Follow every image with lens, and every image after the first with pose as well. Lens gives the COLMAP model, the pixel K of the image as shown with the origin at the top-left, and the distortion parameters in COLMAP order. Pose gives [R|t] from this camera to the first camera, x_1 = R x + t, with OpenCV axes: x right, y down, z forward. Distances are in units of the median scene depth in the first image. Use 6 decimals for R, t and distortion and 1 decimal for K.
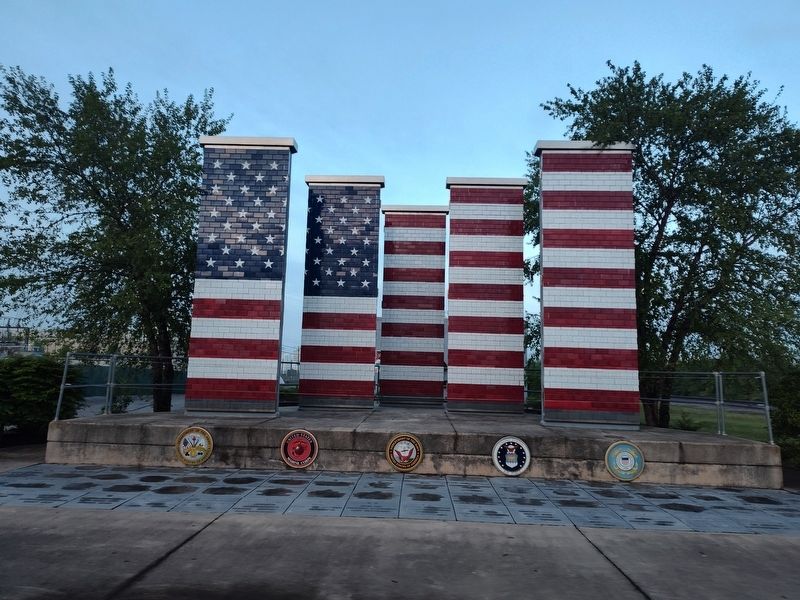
lens RADIAL K [[534.4, 0, 400.0], [0, 534.4, 299.7], [0, 0, 1]] dist [0.008587, -0.007058]
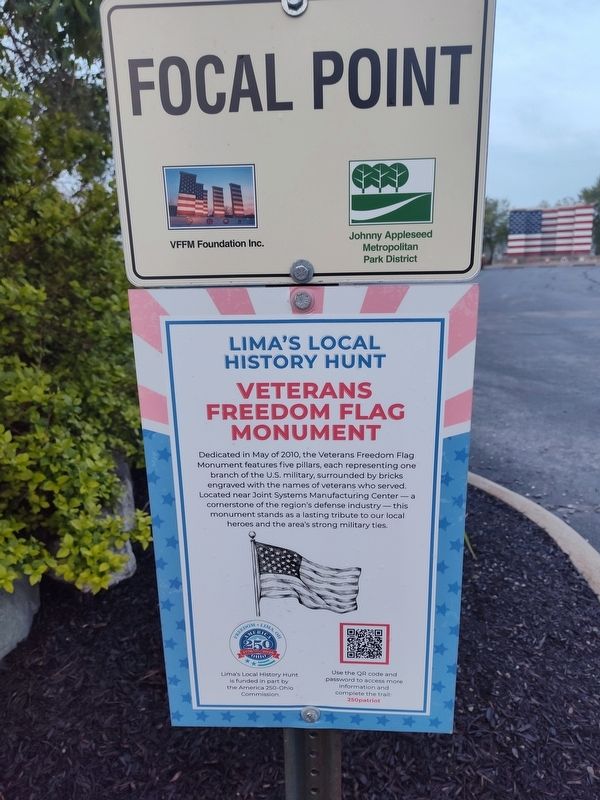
lens RADIAL K [[534.4, 0, 299.4], [0, 534.4, 400.0], [0, 0, 1]] dist [0.008587, -0.007058]
pose [[0.925196, 0.028526, -0.378417, -0.231931], [0.118982, 0.925086, 0.360636, -0.770448], [0.360356, -0.378684, 0.852492, -5.602462]]
